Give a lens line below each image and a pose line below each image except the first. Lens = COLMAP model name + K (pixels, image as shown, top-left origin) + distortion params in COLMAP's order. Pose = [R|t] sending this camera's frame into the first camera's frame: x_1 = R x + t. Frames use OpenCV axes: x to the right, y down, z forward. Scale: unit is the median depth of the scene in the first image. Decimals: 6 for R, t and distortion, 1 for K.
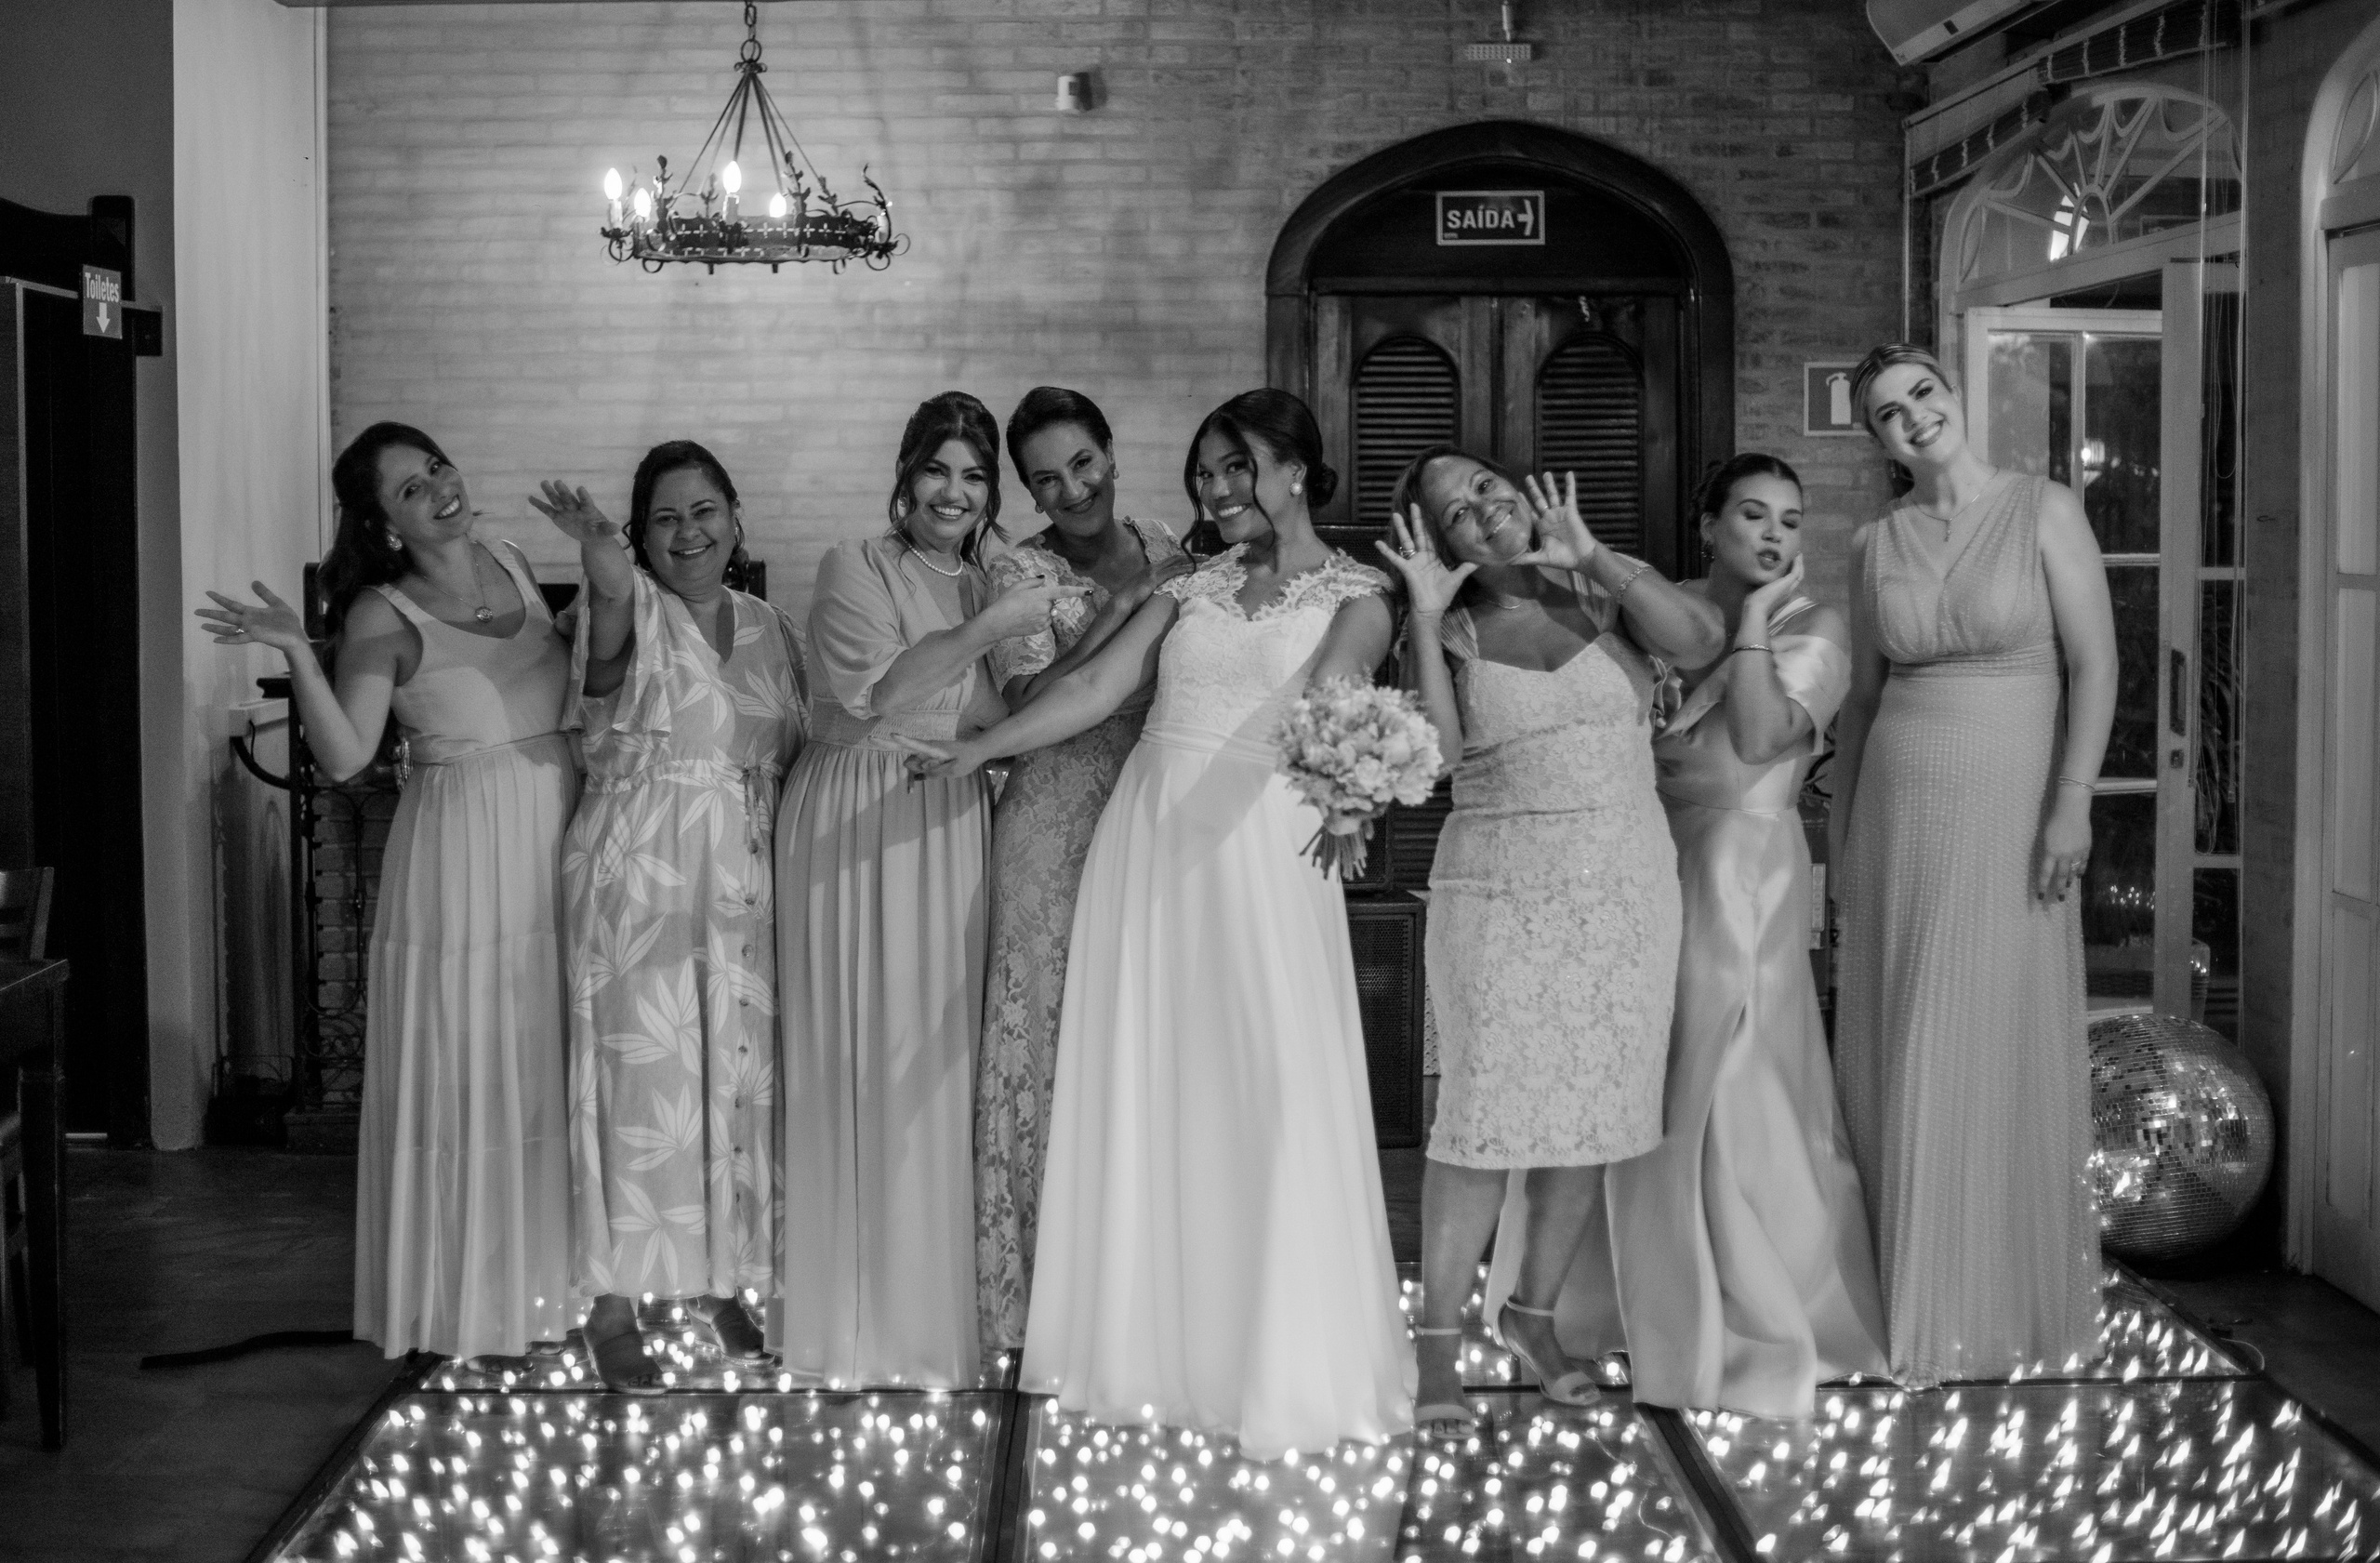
lens RADIAL K [[3657.5, 0, 1190.0], [0, 3657.5, 781.5], [0, 0, 1]] dist [-0.095545, -0.005716]
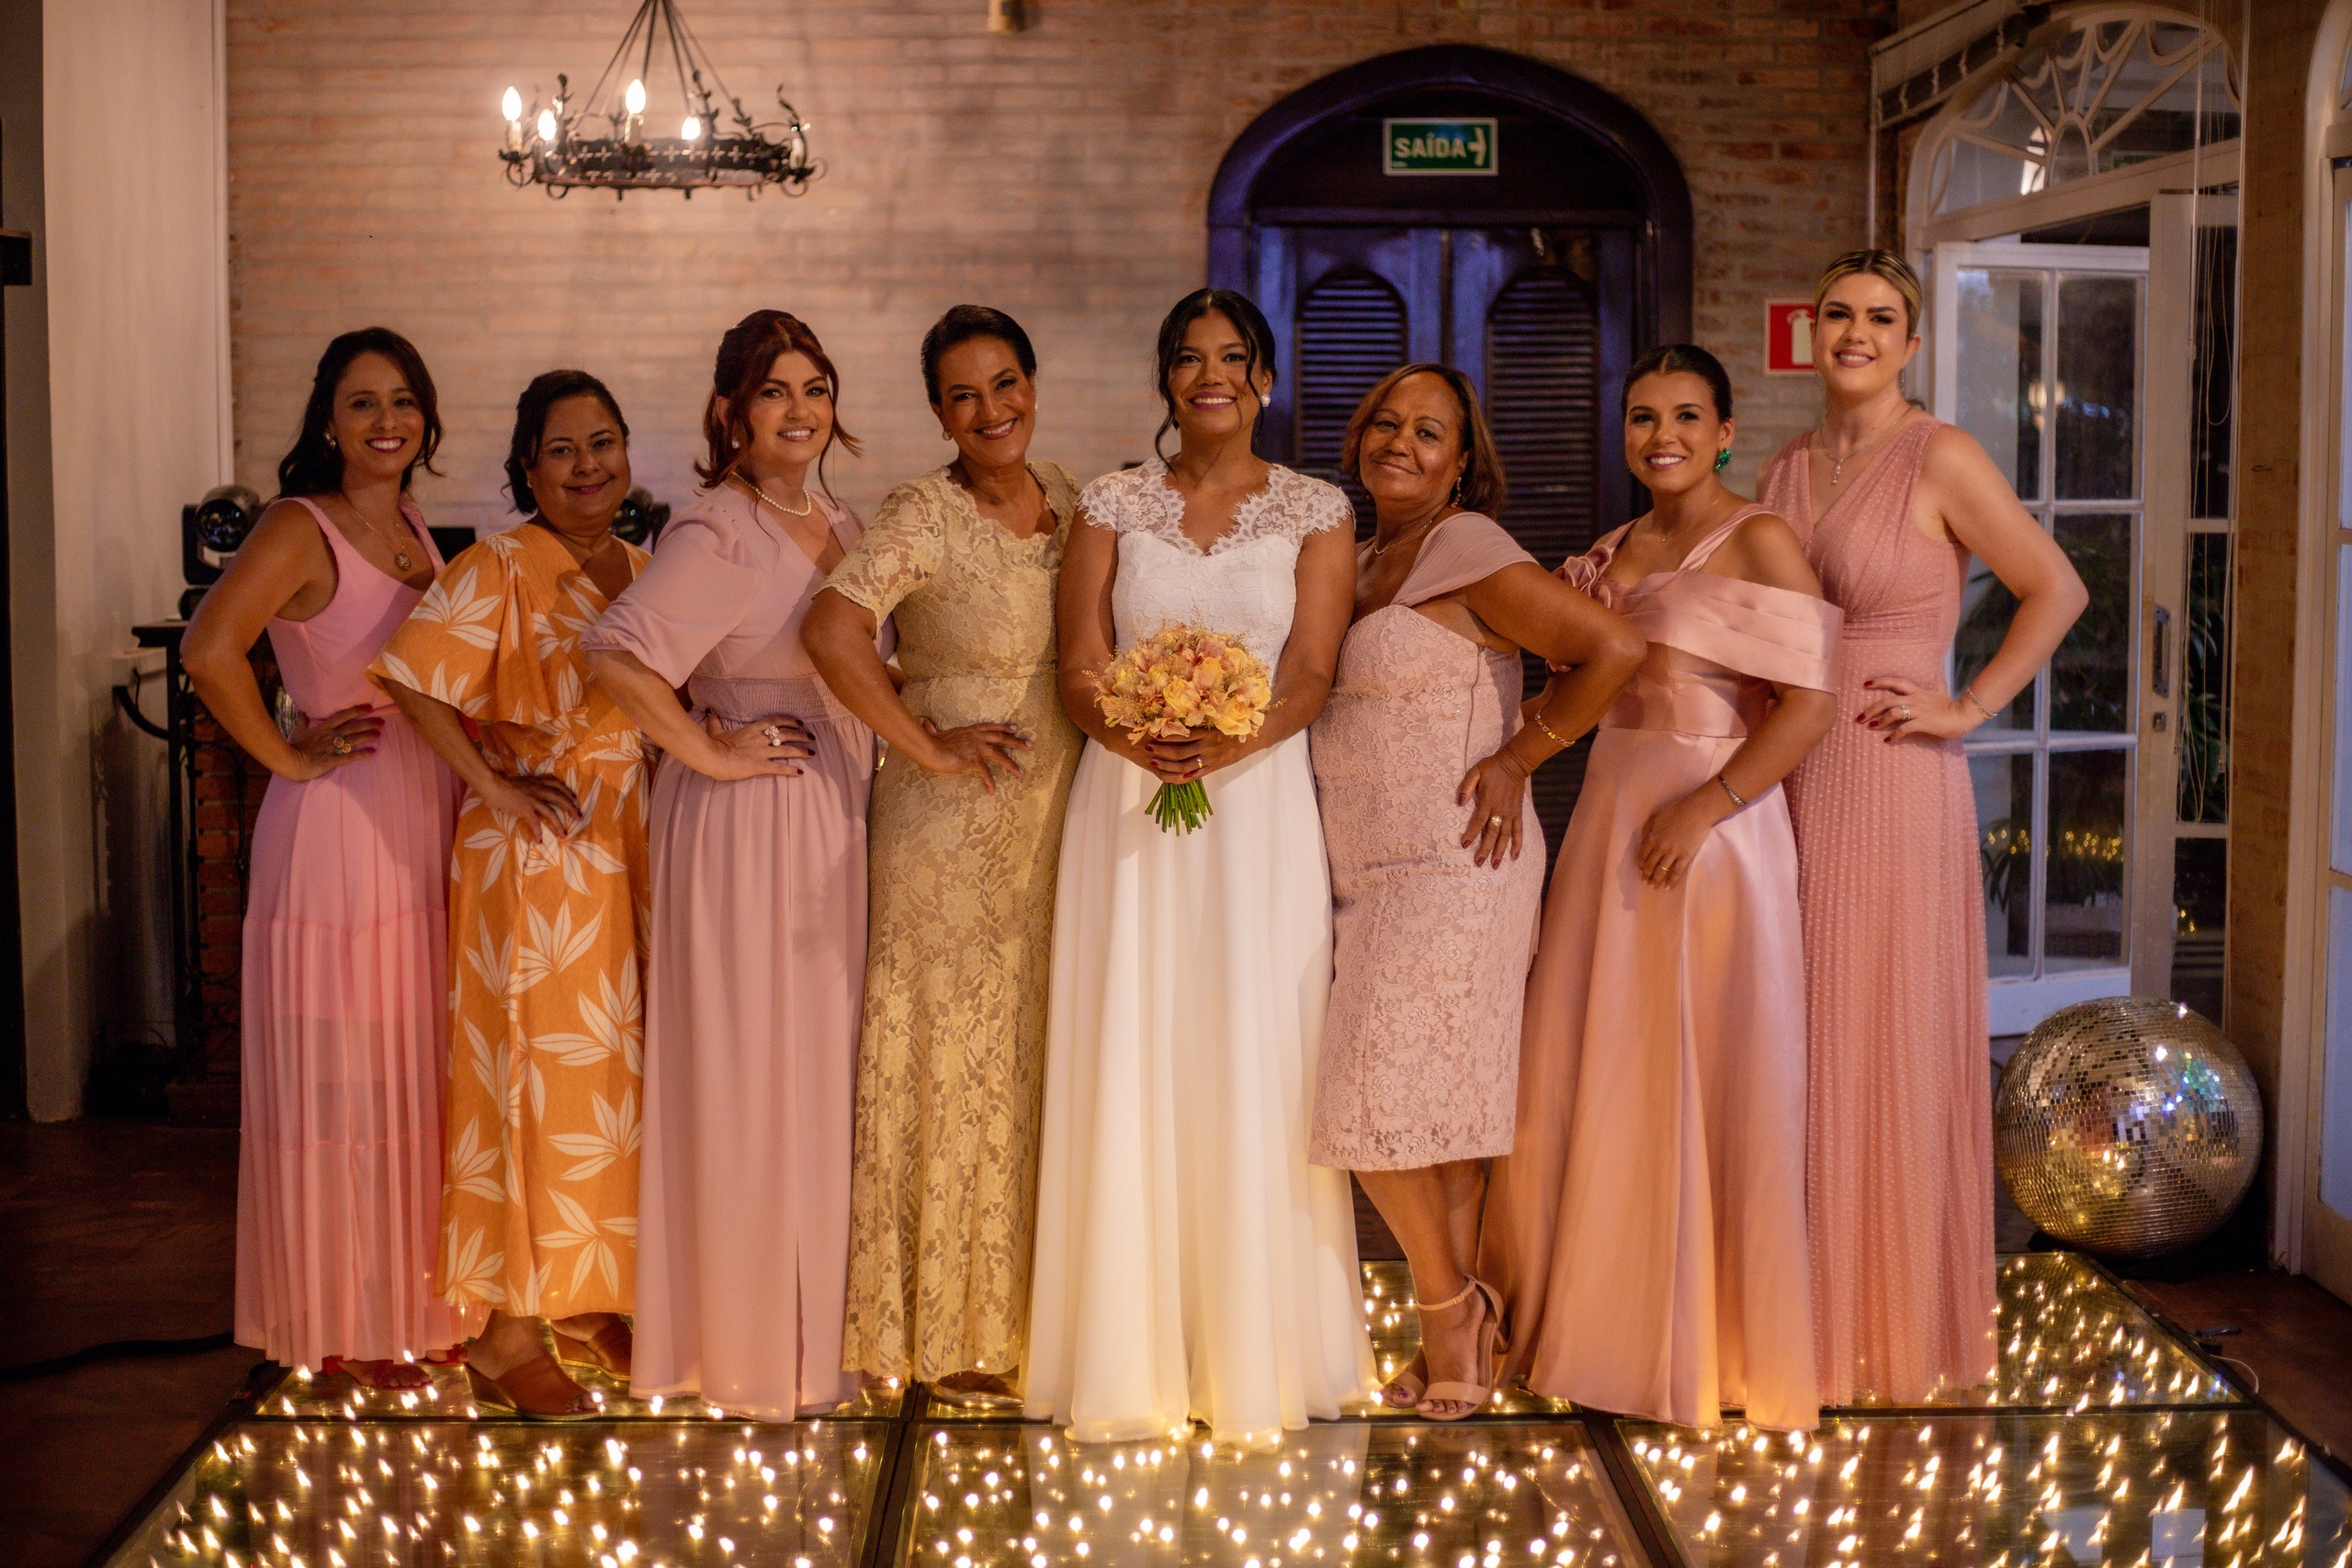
lens RADIAL K [[3472.6, 0, 1214.3], [0, 3472.6, 837.5], [0, 0, 1]] dist [-0.097467, -0.023598]
pose [[0.999901, 0.003106, 0.013689, 0.012193], [-0.003645, 0.999212, 0.039522, -0.009336], [-0.013555, -0.039568, 0.999125, 0.093093]]
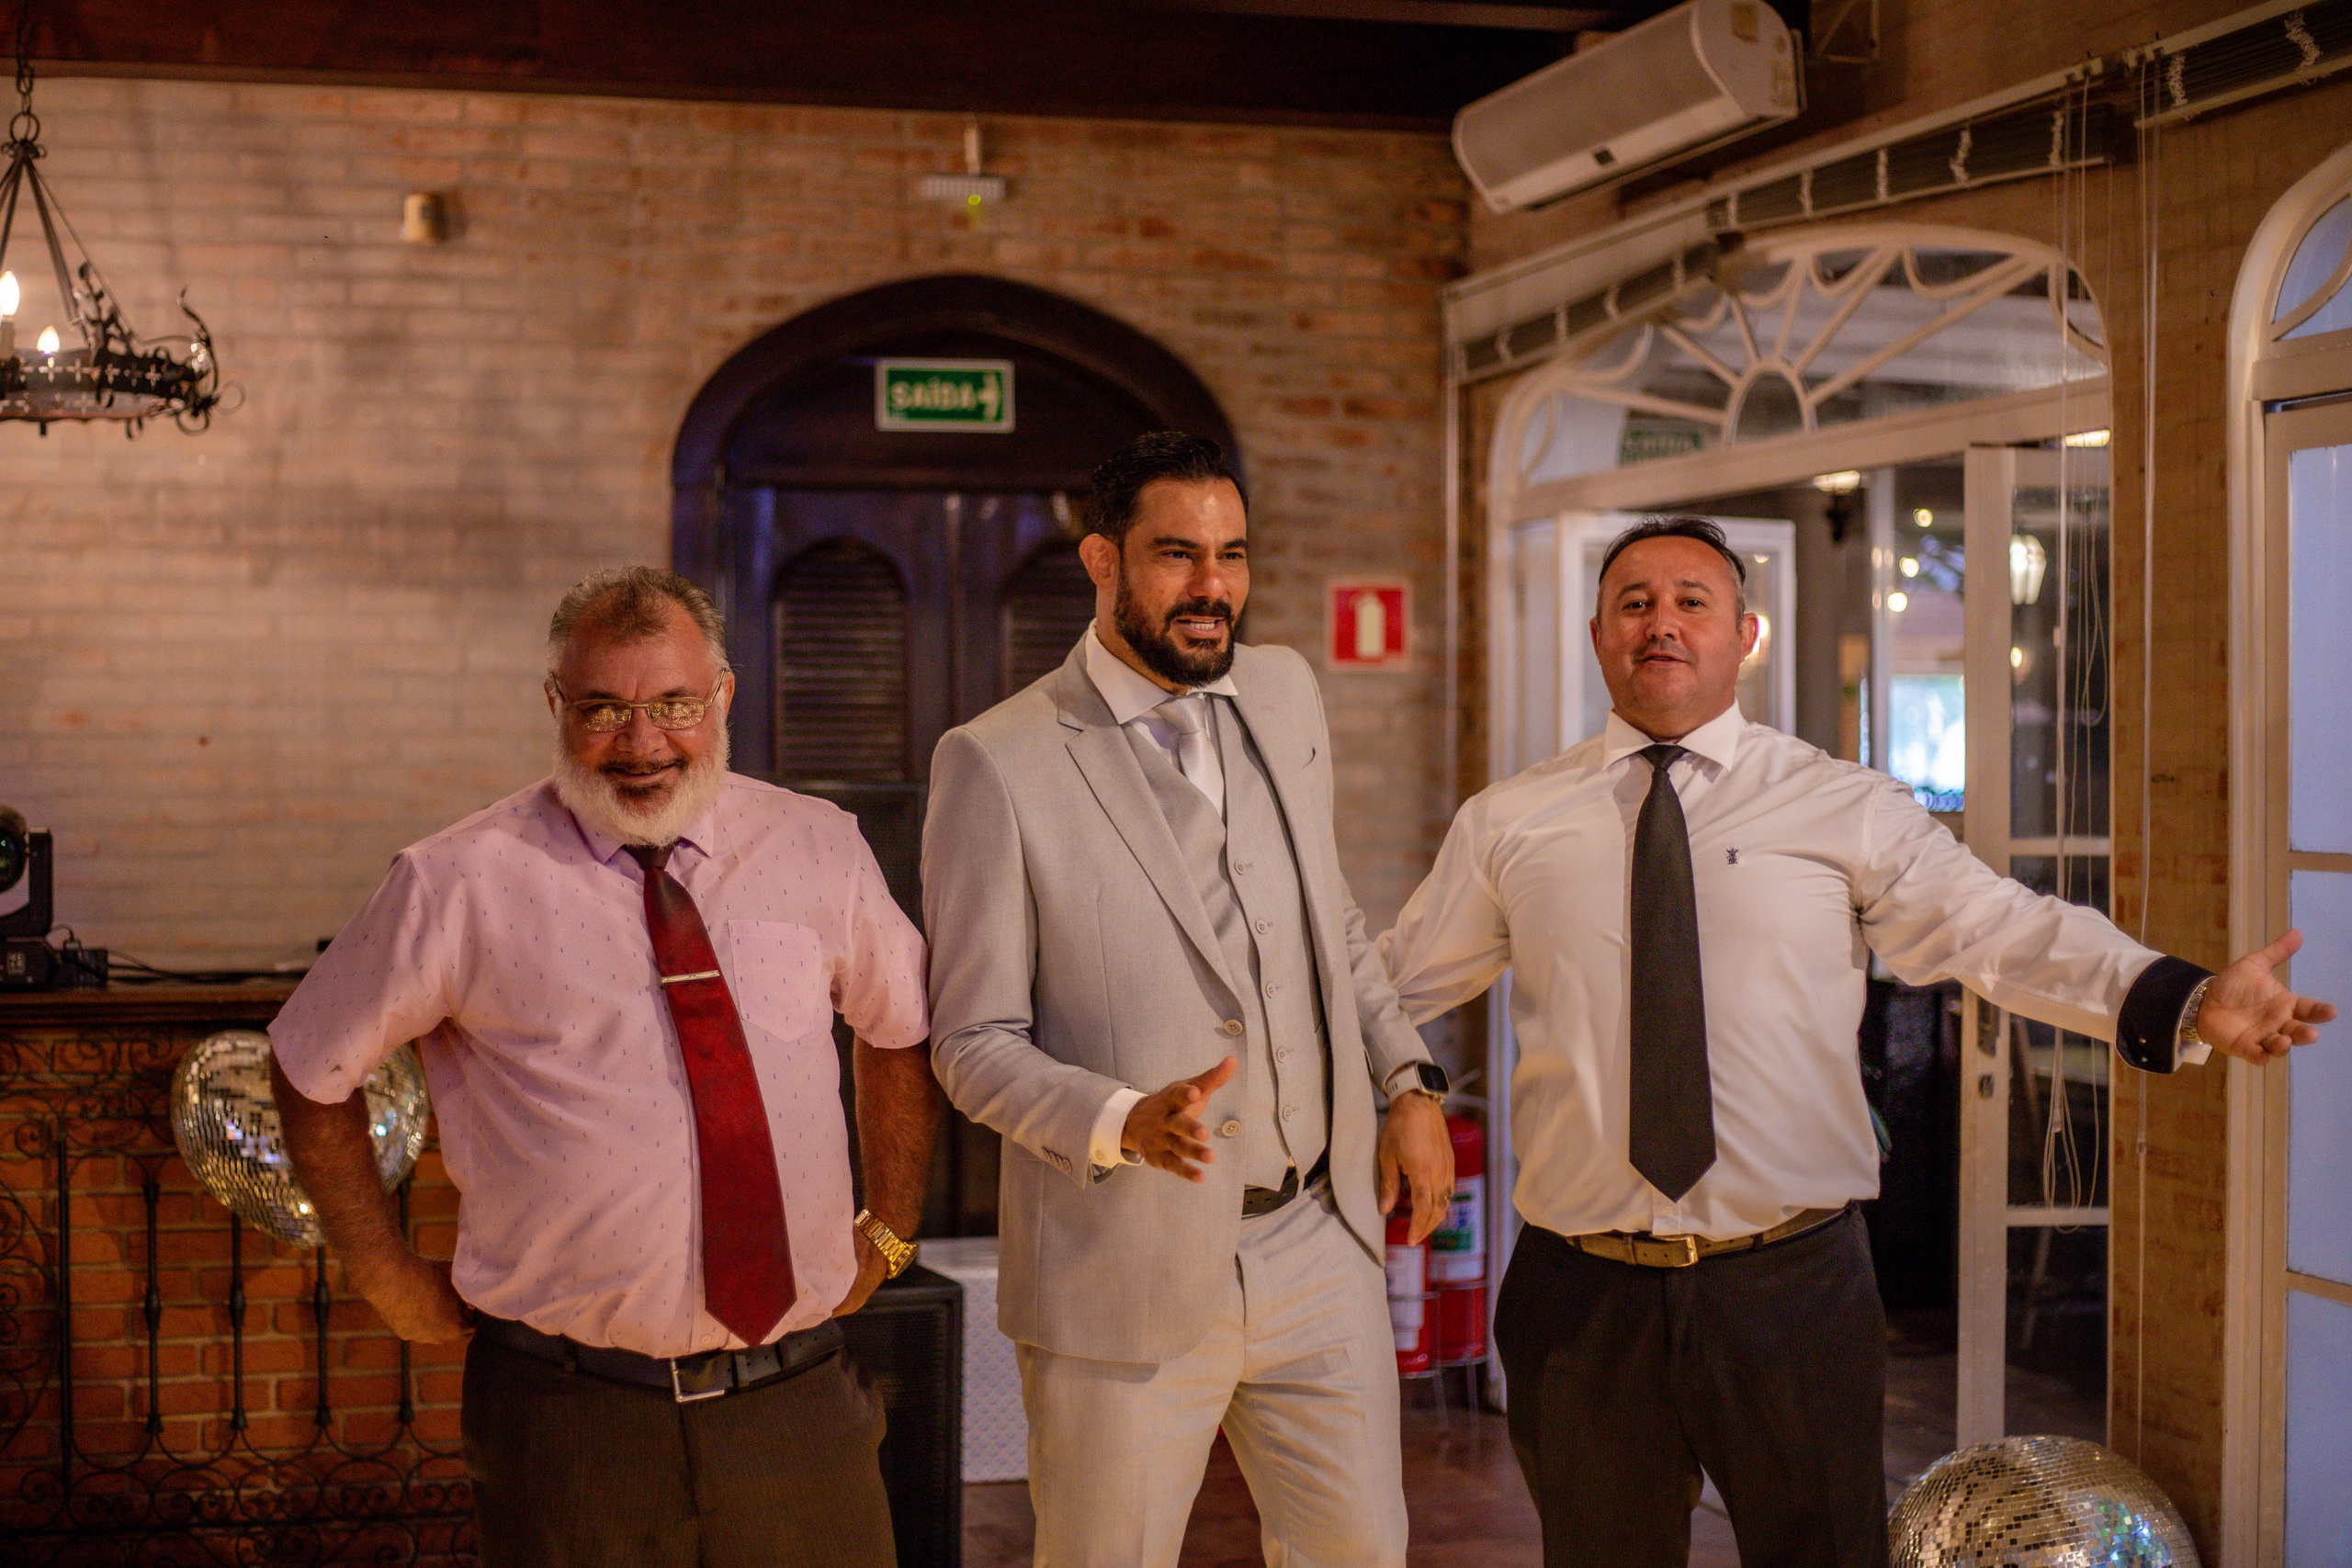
lens RADIAL K [[3524.0, 0, 1176.0], [0, 3524.0, 784.0], [0, 0, 1]] dist [-0.113820, -0.003606]
pose [[0.966133, 0.001248, 0.258041, -0.076195], [0.015297, 0.997953, -0.062100, -0.023341], [-0.257590, 0.063944, 0.964136, 0.279408]]
